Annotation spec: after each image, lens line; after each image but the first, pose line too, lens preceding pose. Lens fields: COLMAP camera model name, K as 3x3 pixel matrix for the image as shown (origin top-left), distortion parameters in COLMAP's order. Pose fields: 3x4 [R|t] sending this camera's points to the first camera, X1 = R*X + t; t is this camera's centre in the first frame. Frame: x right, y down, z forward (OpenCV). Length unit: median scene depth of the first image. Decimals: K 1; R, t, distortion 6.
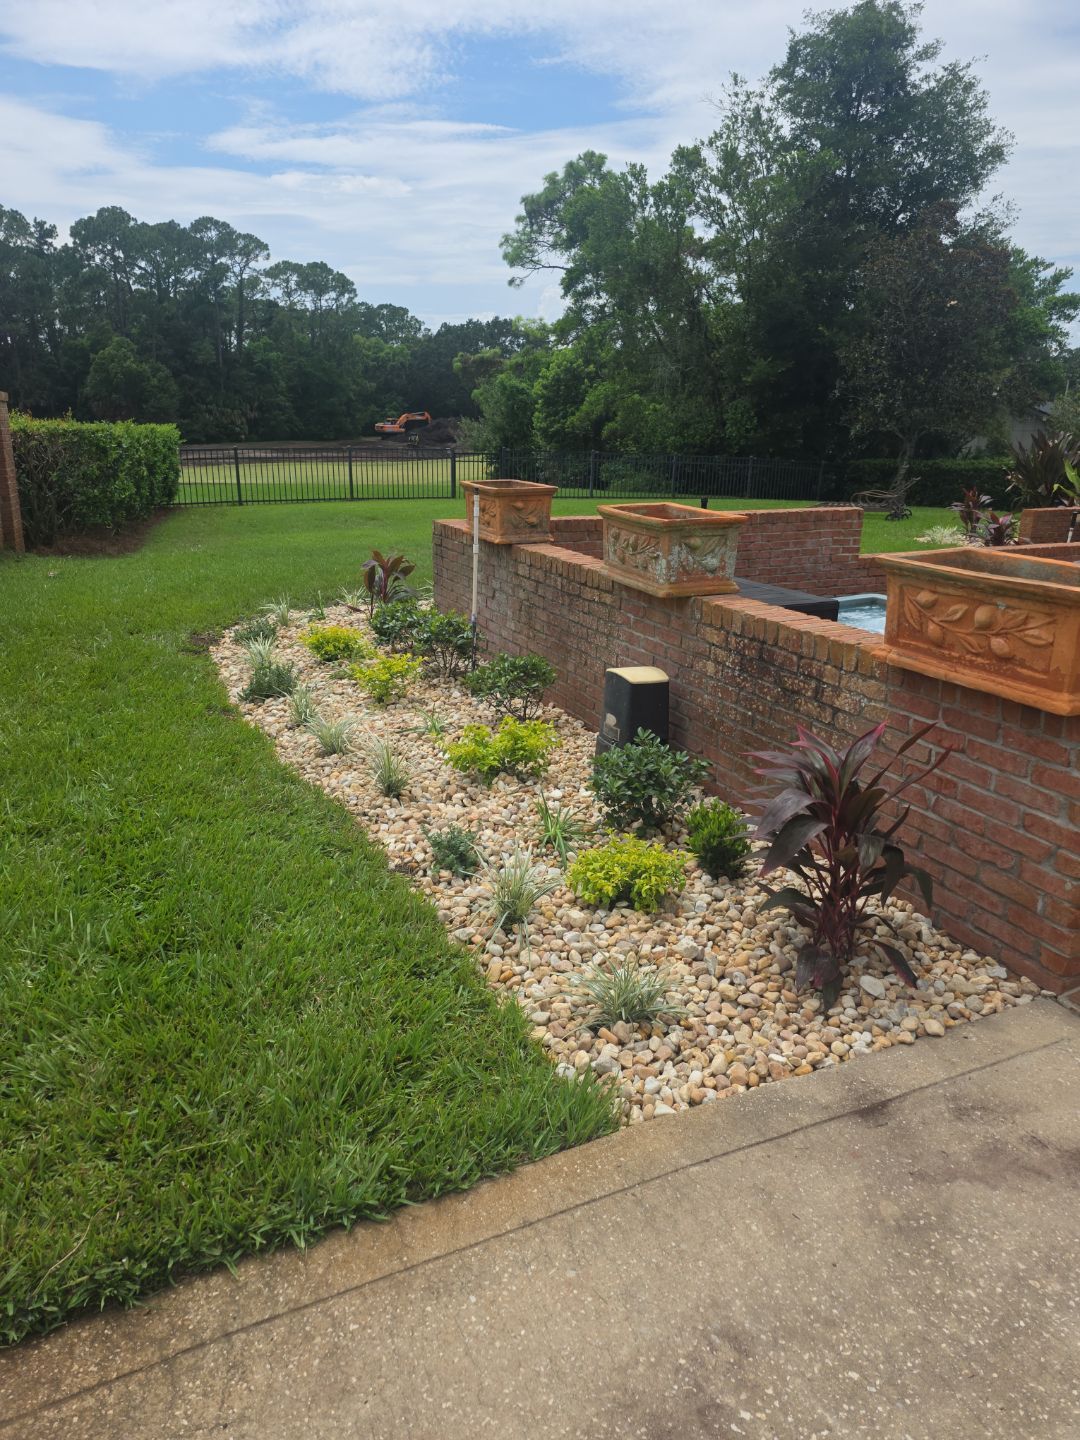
lens RADIAL K [[961.8, 0, 536.6], [0, 961.8, 711.1], [0, 0, 1]] dist [0.043249, -0.014994]
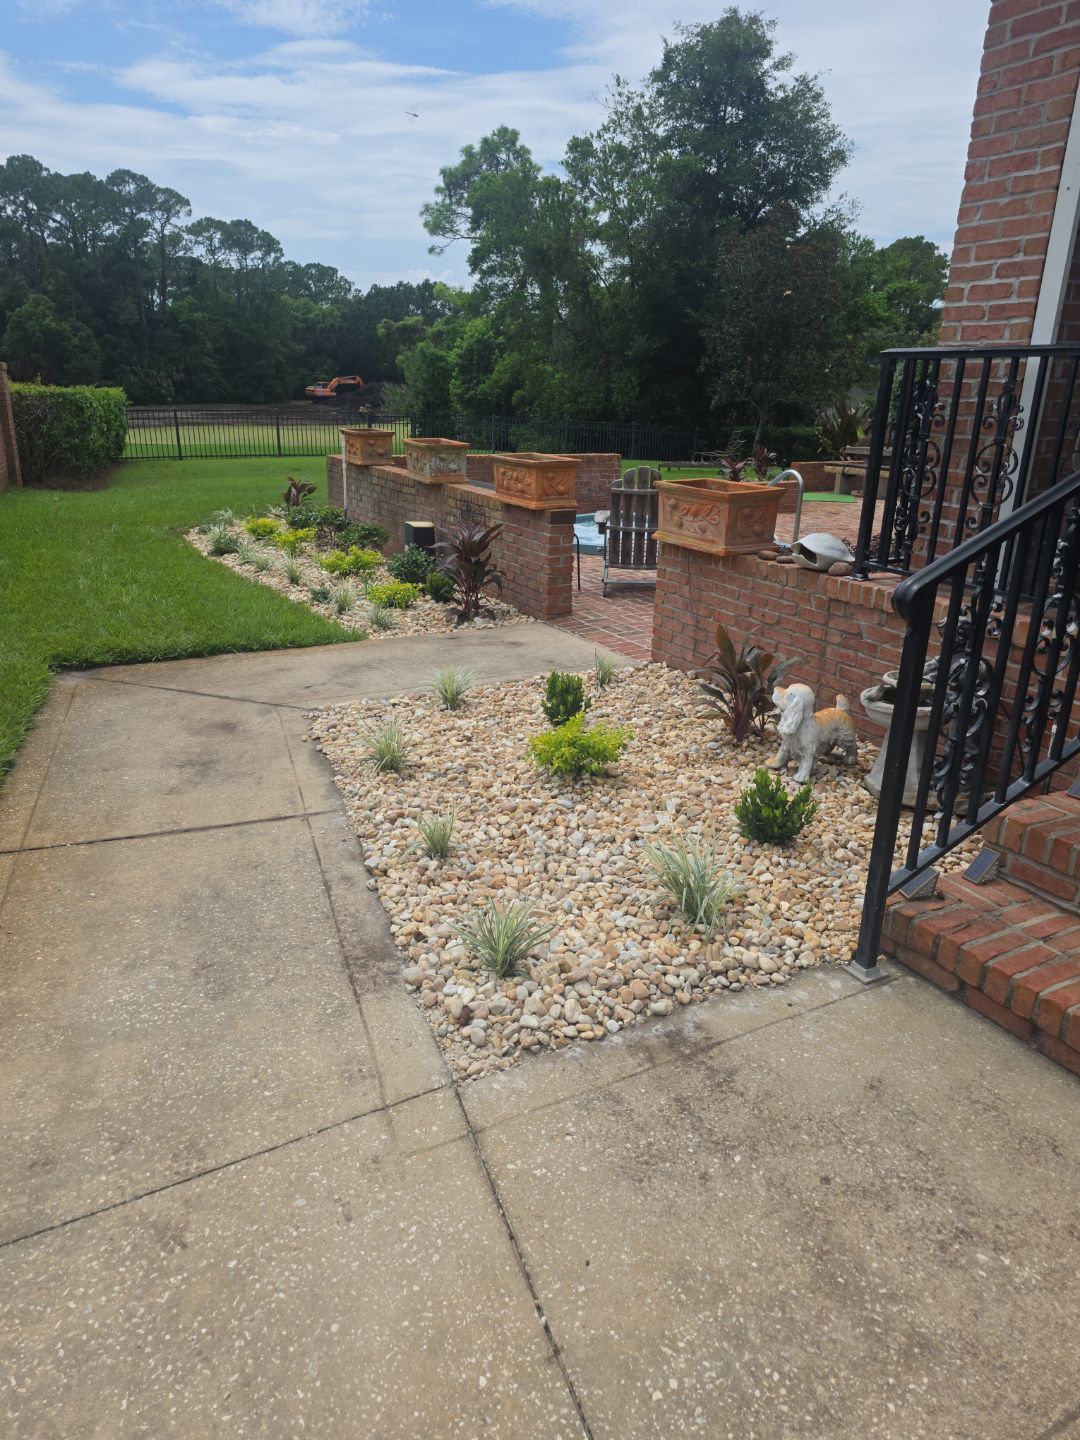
lens RADIAL K [[961.8, 0, 547.5], [0, 961.8, 729.6], [0, 0, 1]] dist [0.043249, -0.014994]
pose [[0.997429, -0.014909, 0.070094, 0.030065], [0.011461, 0.998716, 0.049338, 0.038913], [-0.070740, -0.048408, 0.996319, -0.137441]]
